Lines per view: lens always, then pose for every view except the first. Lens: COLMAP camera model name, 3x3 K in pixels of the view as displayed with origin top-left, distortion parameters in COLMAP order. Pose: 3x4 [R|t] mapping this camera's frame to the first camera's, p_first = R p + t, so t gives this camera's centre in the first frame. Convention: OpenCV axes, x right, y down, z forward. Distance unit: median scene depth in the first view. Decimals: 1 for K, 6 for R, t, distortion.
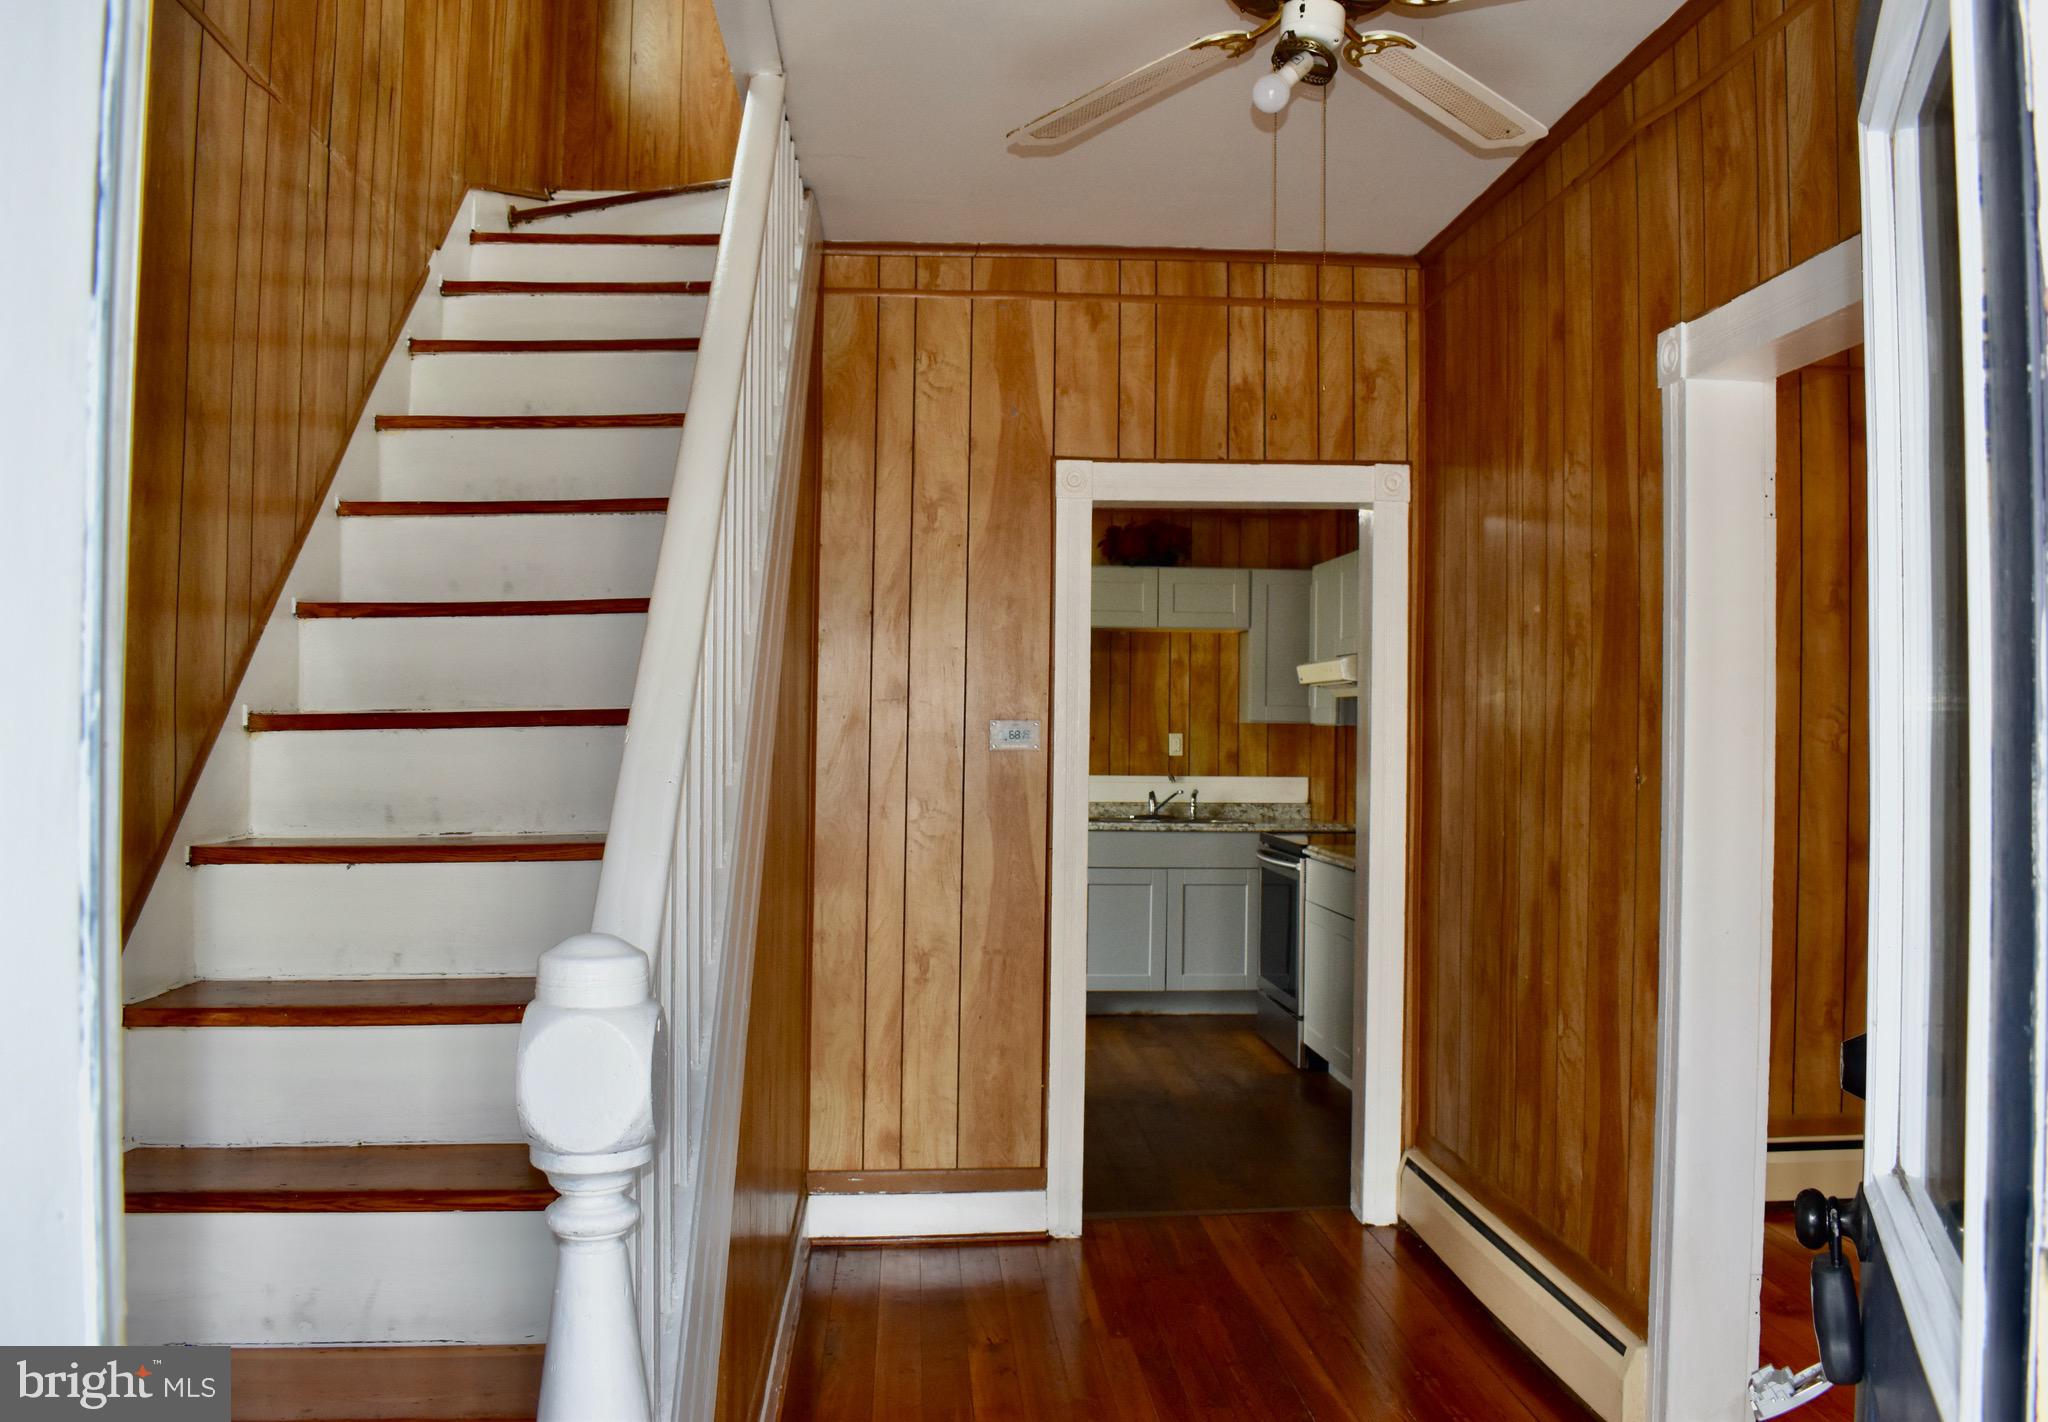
lens RADIAL K [[1675.4, 0, 1025.5], [0, 1675.4, 705.0], [0, 0, 1]] dist [-0.100943, 0.020237]
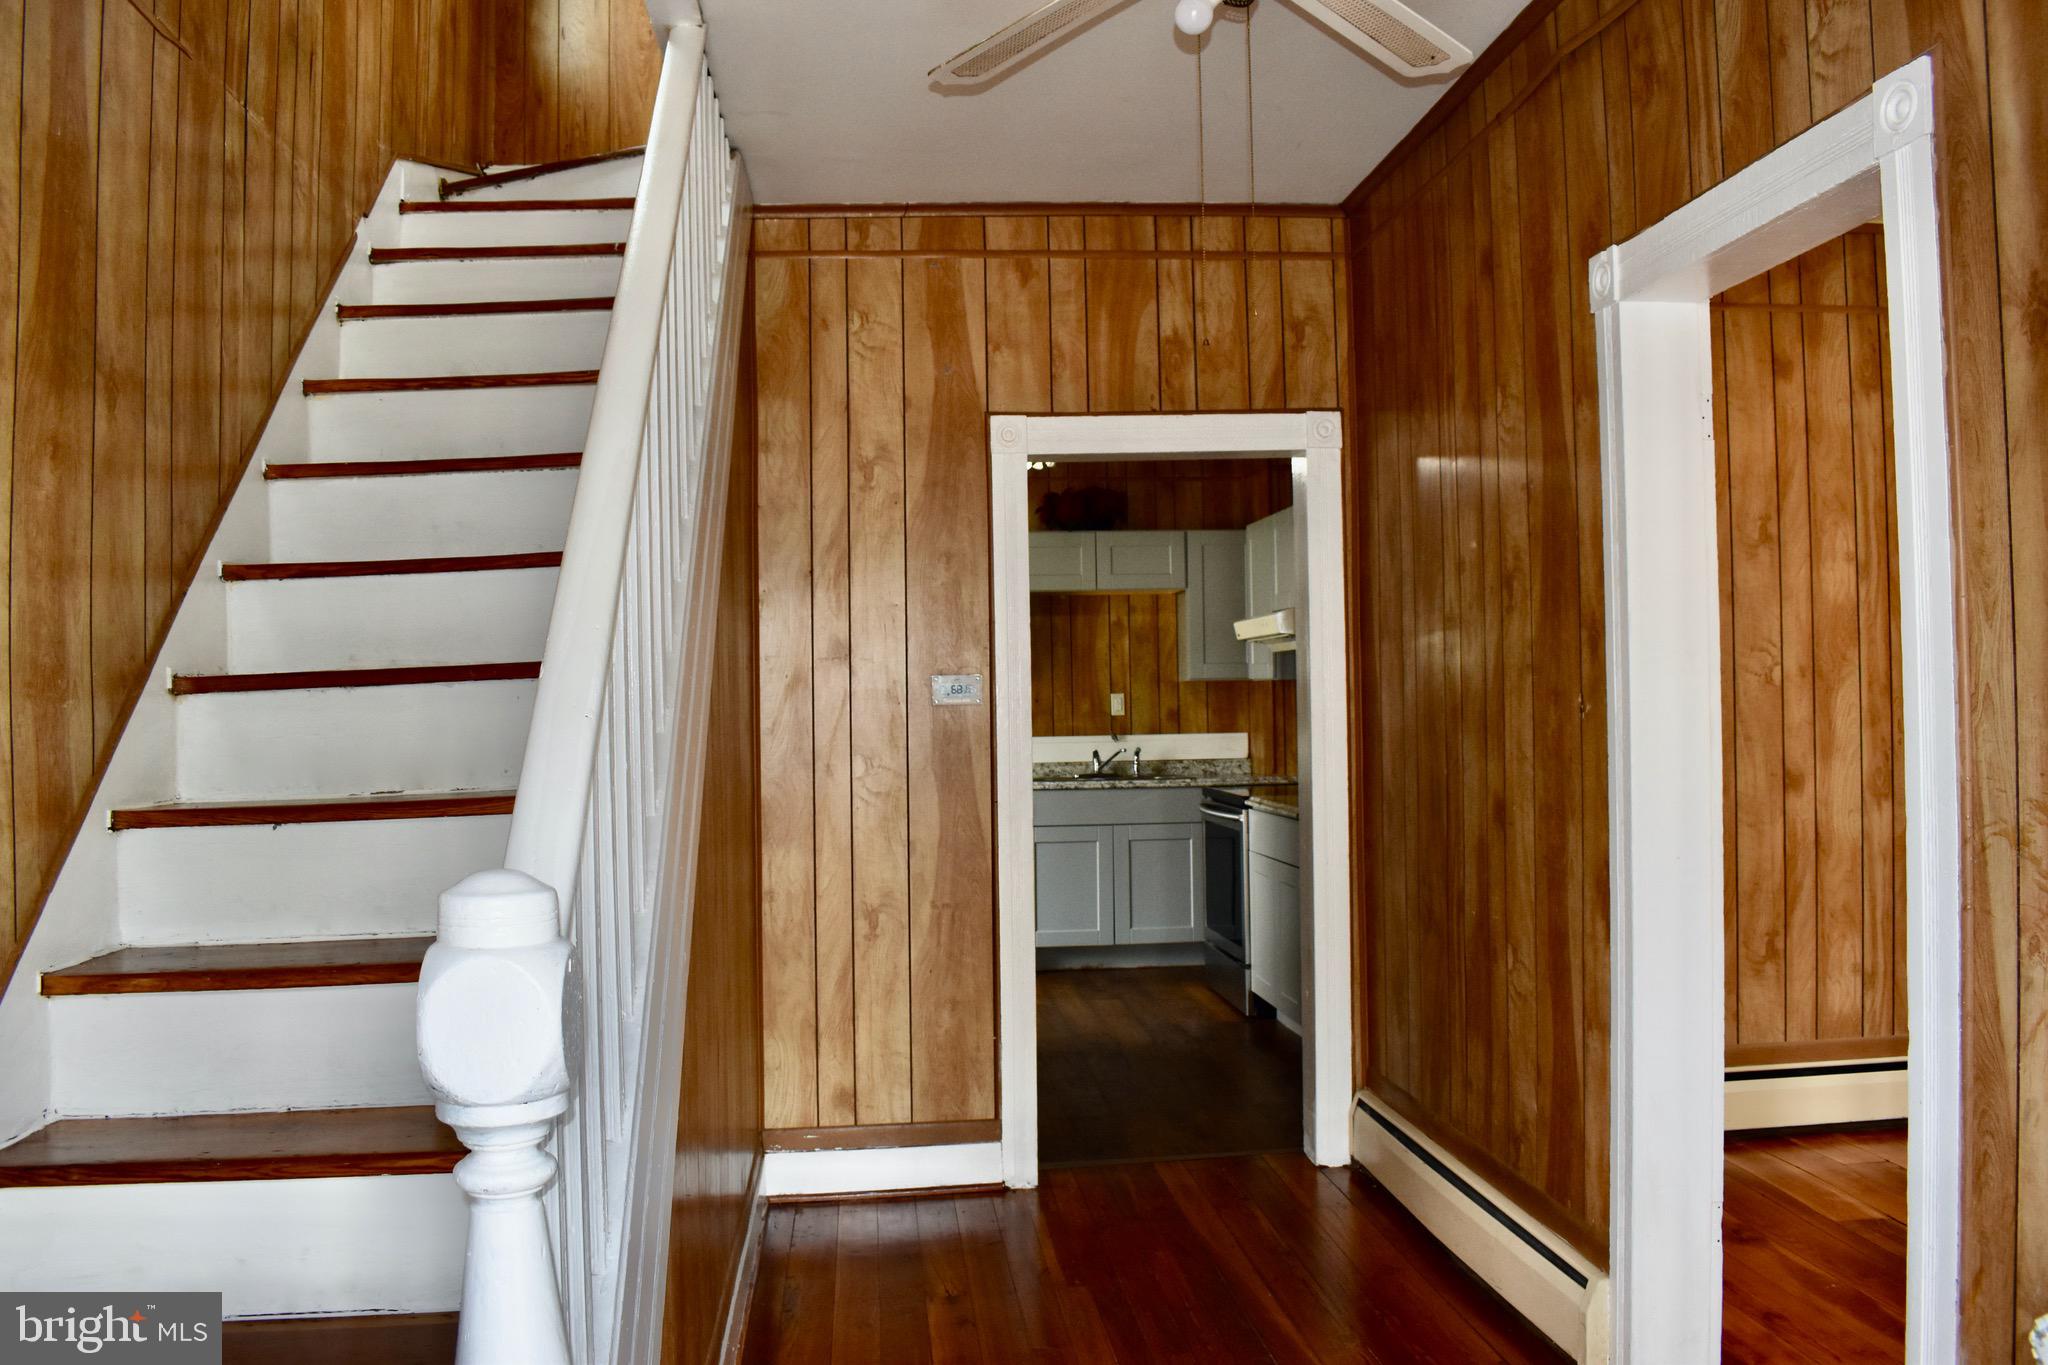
lens RADIAL K [[1600.8, 0, 984.5], [0, 1600.8, 683.0], [0, 0, 1]] dist [-0.101466, 0.024303]
pose [[0.999563, -0.028773, 0.006784, 0.003601], [0.028777, 0.999586, -0.000503, 0.014130], [-0.006766, 0.000698, 0.999977, 0.037037]]
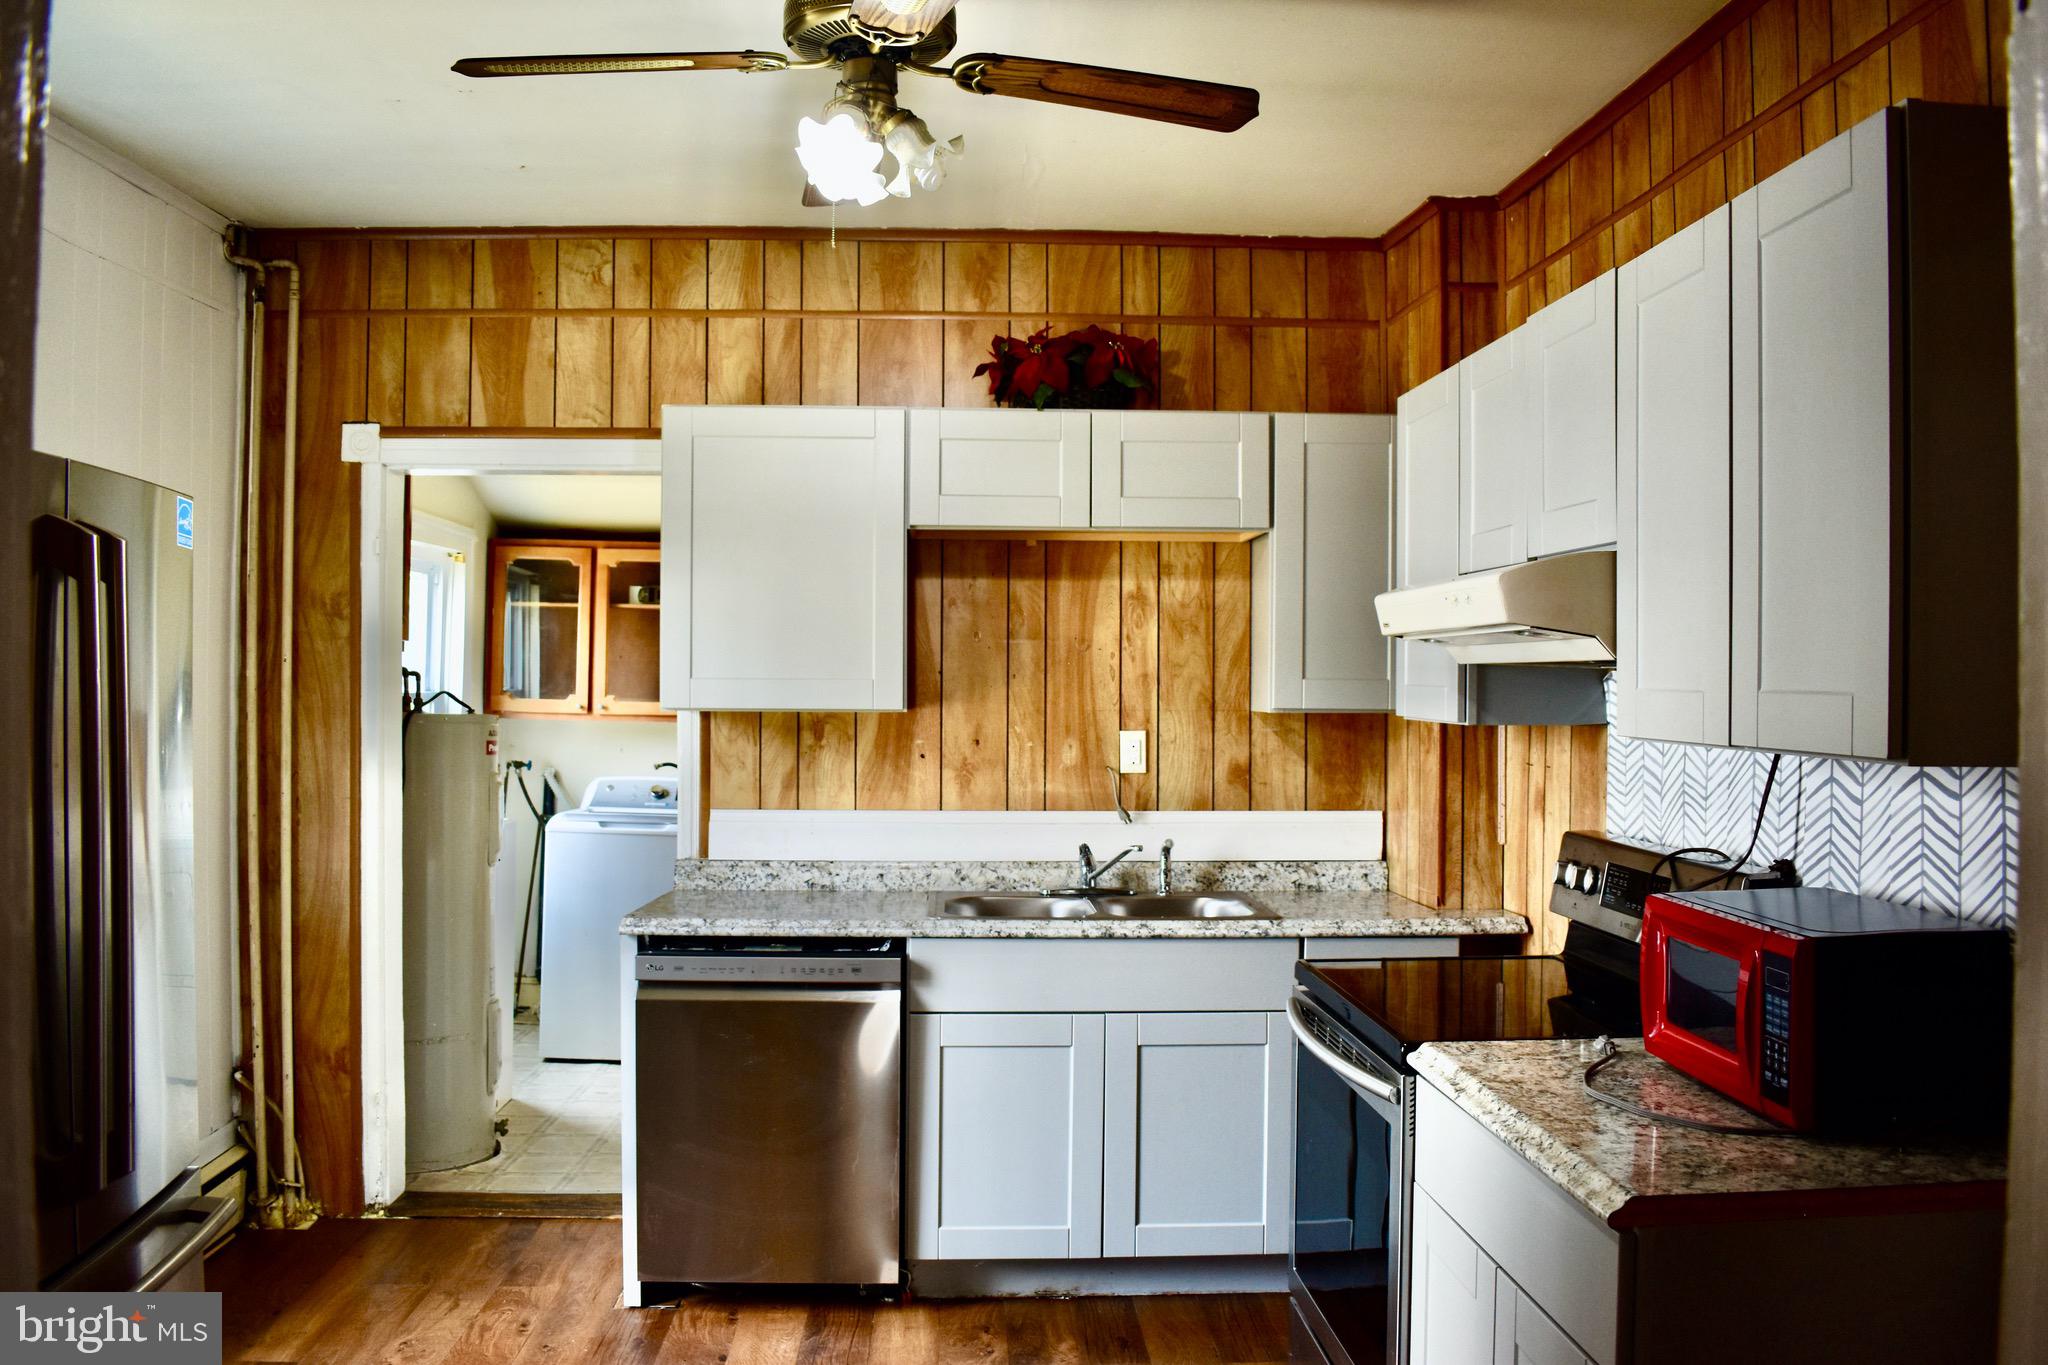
lens RADIAL K [[1600.8, 0, 1027.8], [0, 1600.8, 678.7], [0, 0, 1]] dist [-0.101466, 0.024303]
pose [[0.999882, -0.005489, -0.014365, 0.103737], [0.005637, 0.999932, 0.010234, -0.007935], [0.014308, -0.010313, 0.999844, 0.797459]]
